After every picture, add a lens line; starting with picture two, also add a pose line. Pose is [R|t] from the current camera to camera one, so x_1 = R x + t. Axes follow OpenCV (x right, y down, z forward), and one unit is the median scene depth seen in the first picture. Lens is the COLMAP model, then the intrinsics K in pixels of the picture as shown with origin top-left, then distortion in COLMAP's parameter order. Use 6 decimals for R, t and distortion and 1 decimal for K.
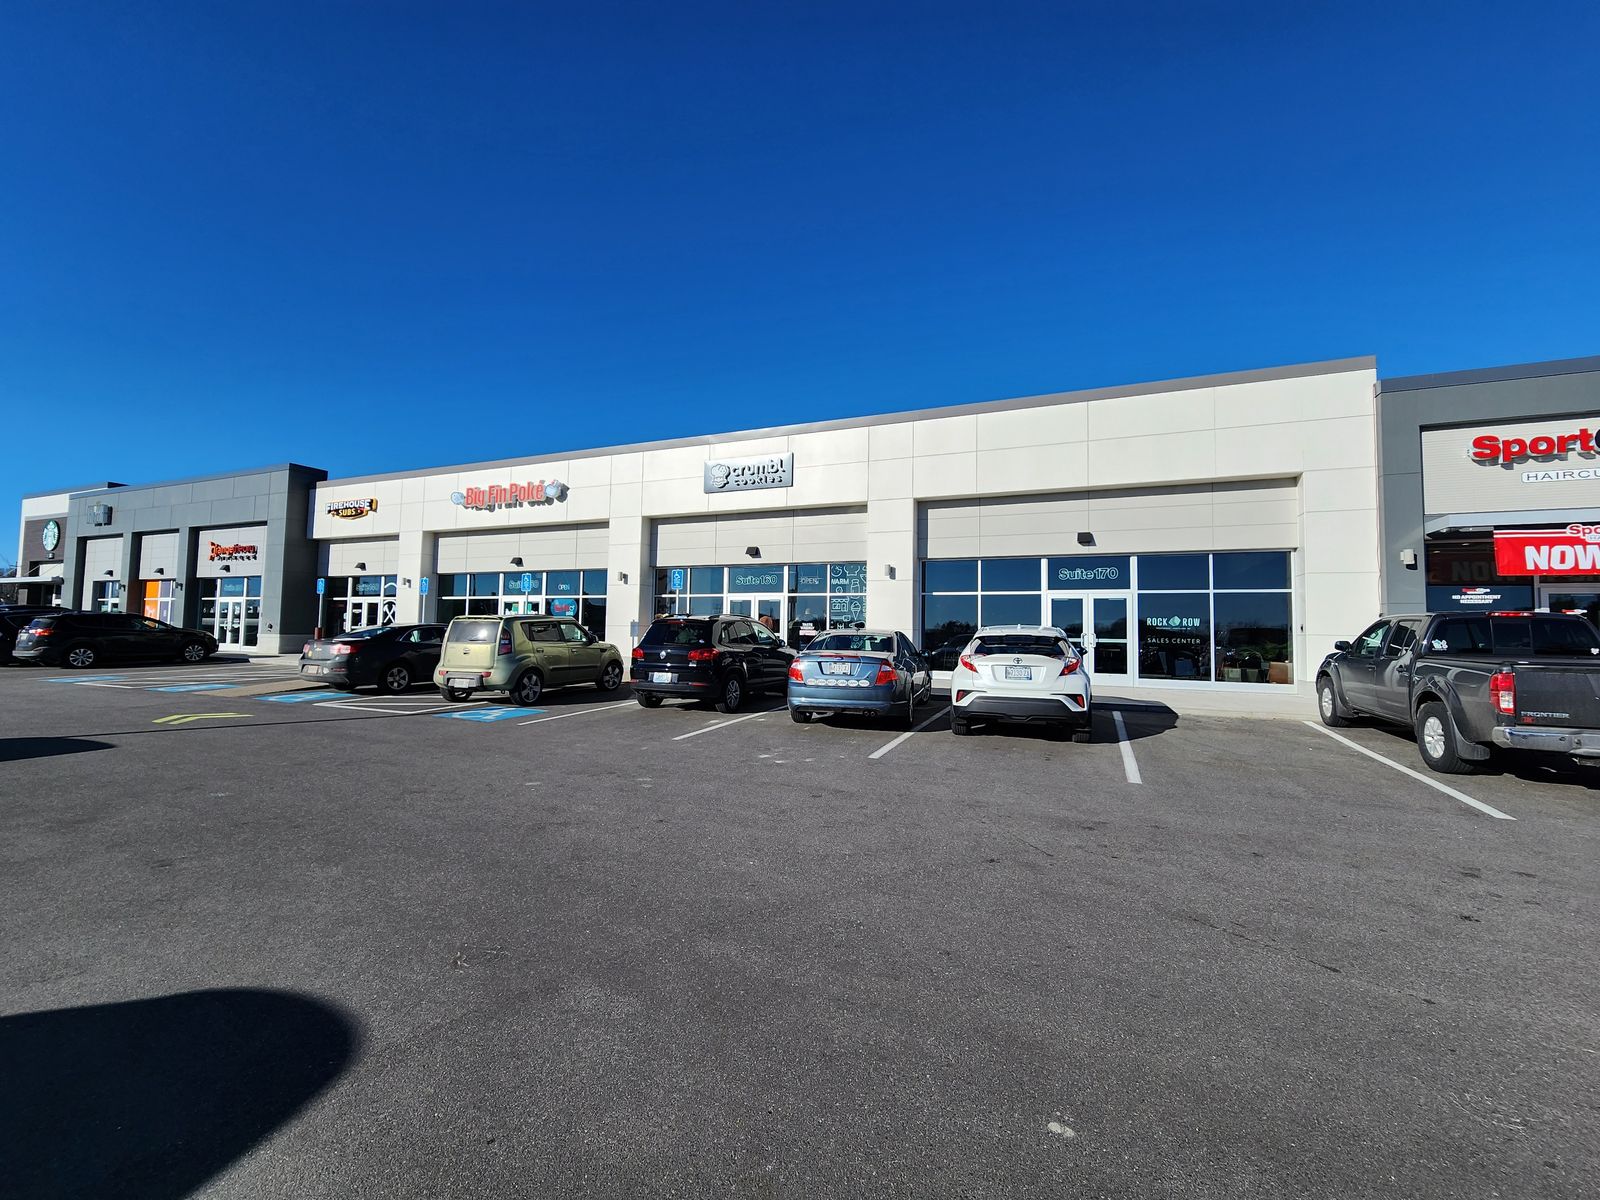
lens RADIAL K [[637.4, 0, 806.6], [0, 637.4, 605.5], [0, 0, 1]] dist [-0.000570, -0.000009]
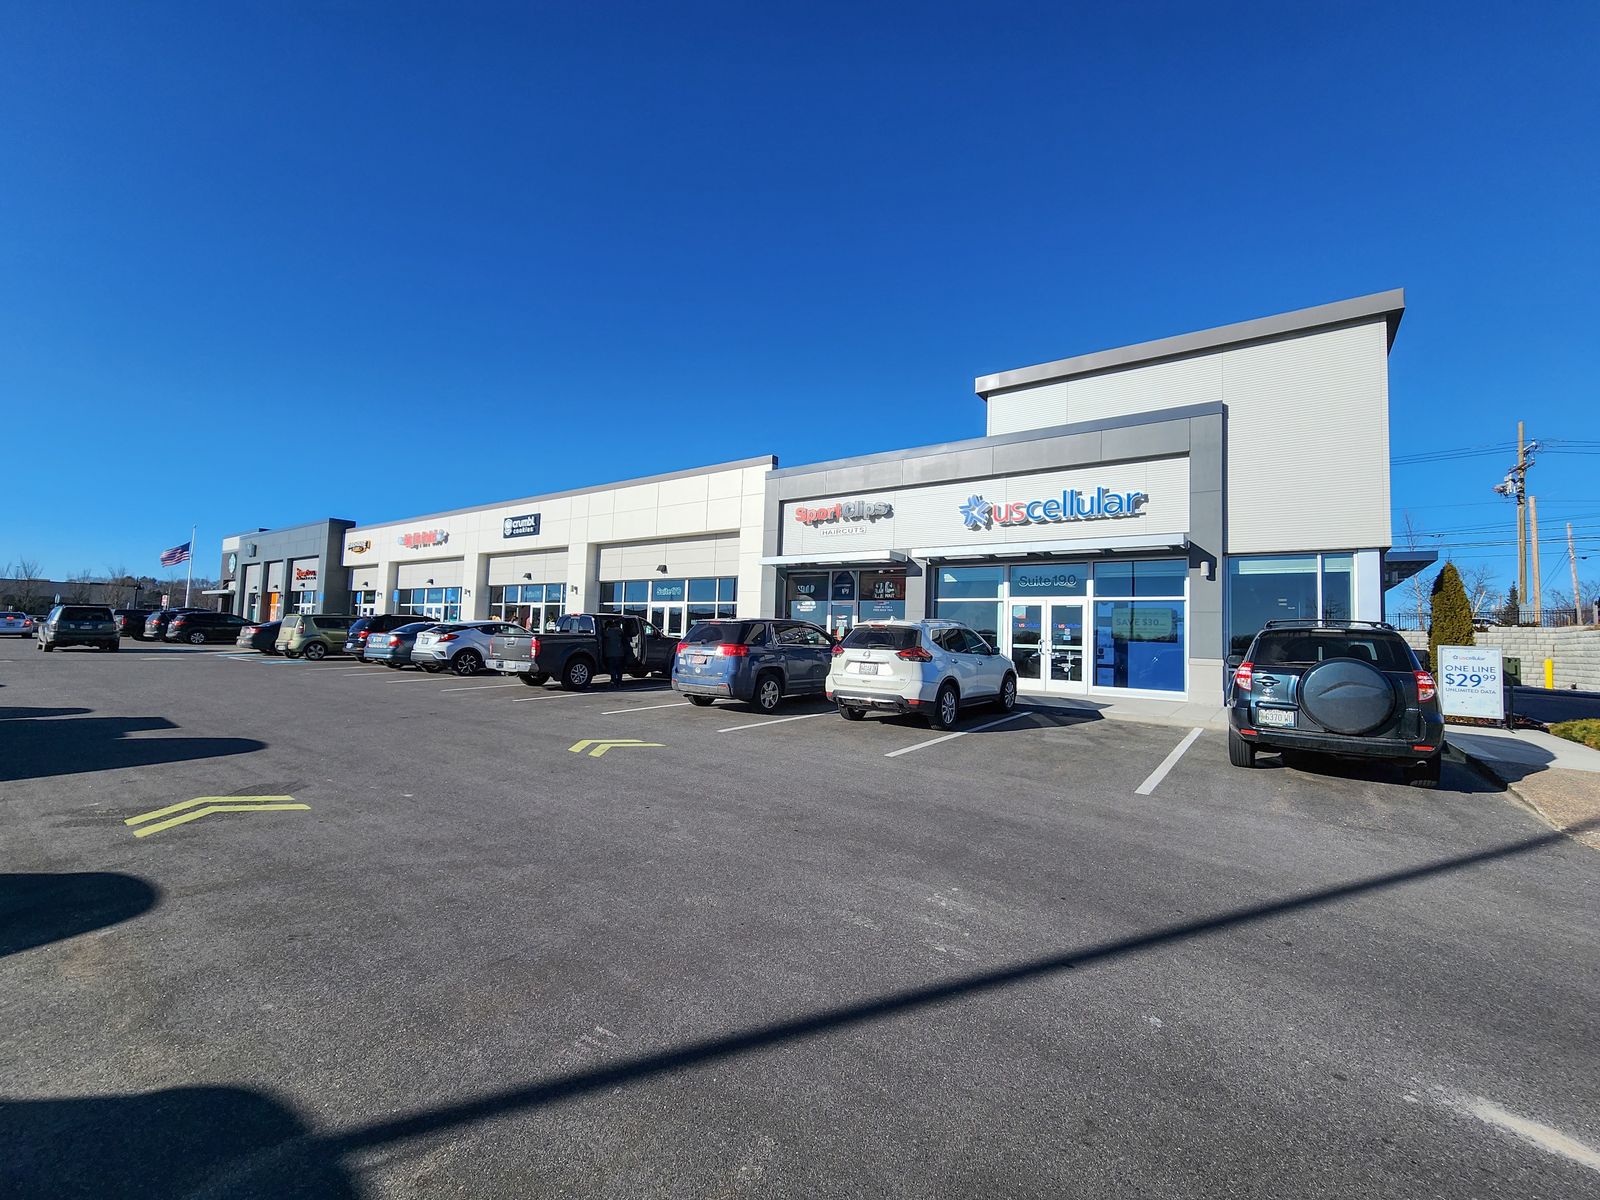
lens RADIAL K [[647.8, 0, 800.0], [0, 647.8, 600.0], [0, 0, 1]] dist [0.000161, 0.000035]
pose [[0.974276, 0.001618, -0.225351, 0.527384], [-0.005936, 0.999811, -0.018487, -0.000318], [0.225278, 0.019349, 0.974102, -0.221496]]
